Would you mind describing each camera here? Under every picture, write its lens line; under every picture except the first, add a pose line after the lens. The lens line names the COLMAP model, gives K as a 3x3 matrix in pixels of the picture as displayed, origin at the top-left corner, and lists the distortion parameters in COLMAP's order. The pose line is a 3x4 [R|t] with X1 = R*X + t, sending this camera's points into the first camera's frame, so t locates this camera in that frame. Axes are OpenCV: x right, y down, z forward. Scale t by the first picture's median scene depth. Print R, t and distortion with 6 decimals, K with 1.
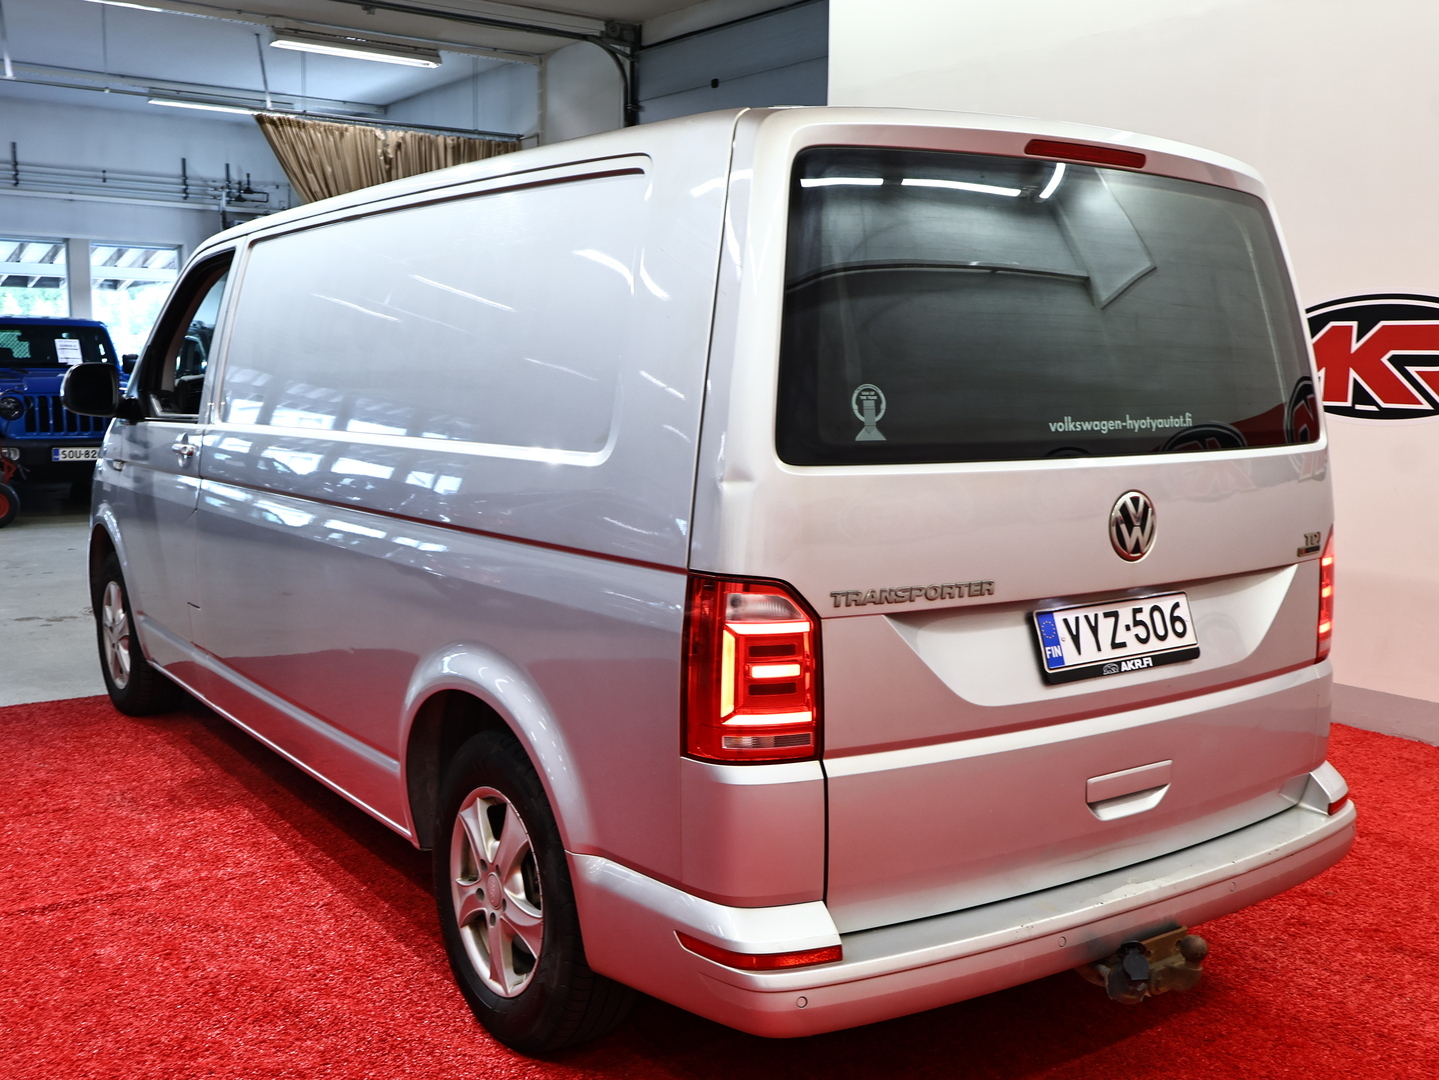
lens RADIAL K [[1463.6, 0, 719.5], [0, 1463.6, 540.0], [0, 0, 1]] dist [0.004576, 0.001826]
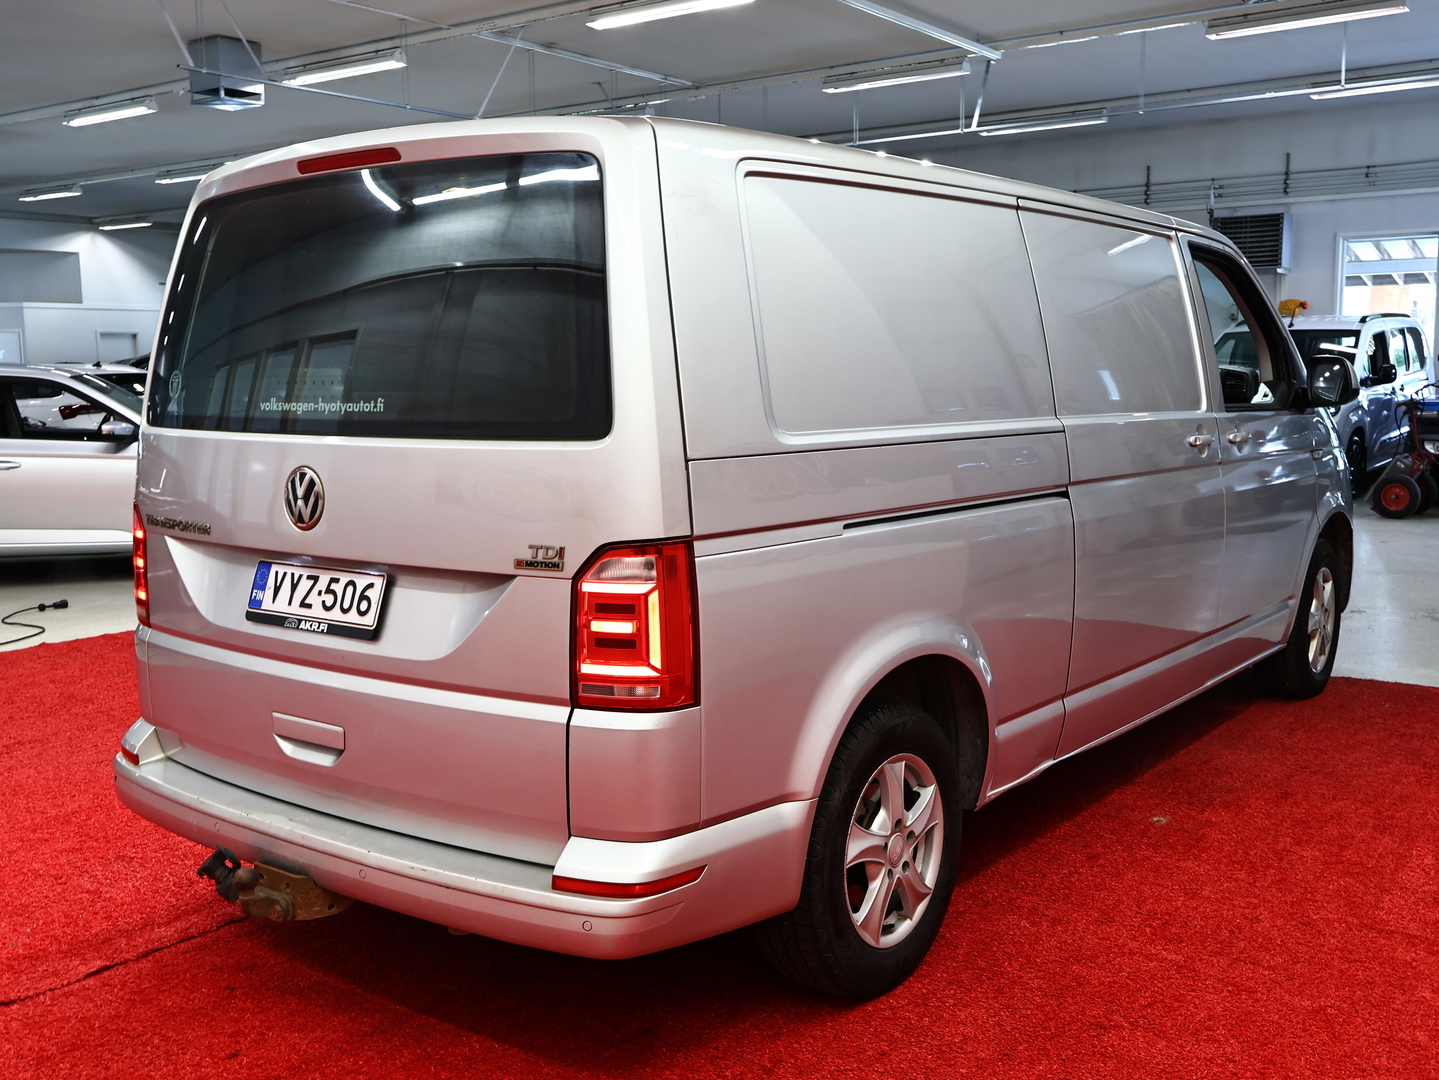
lens RADIAL K [[1463.6, 0, 719.5], [0, 1463.6, 540.0], [0, 0, 1]] dist [0.004576, 0.001826]
pose [[0.283308, 0.104452, -0.953324, 1.399248], [-0.103453, 0.991579, 0.077900, -0.095160], [0.953433, 0.076555, 0.291728, 0.960590]]
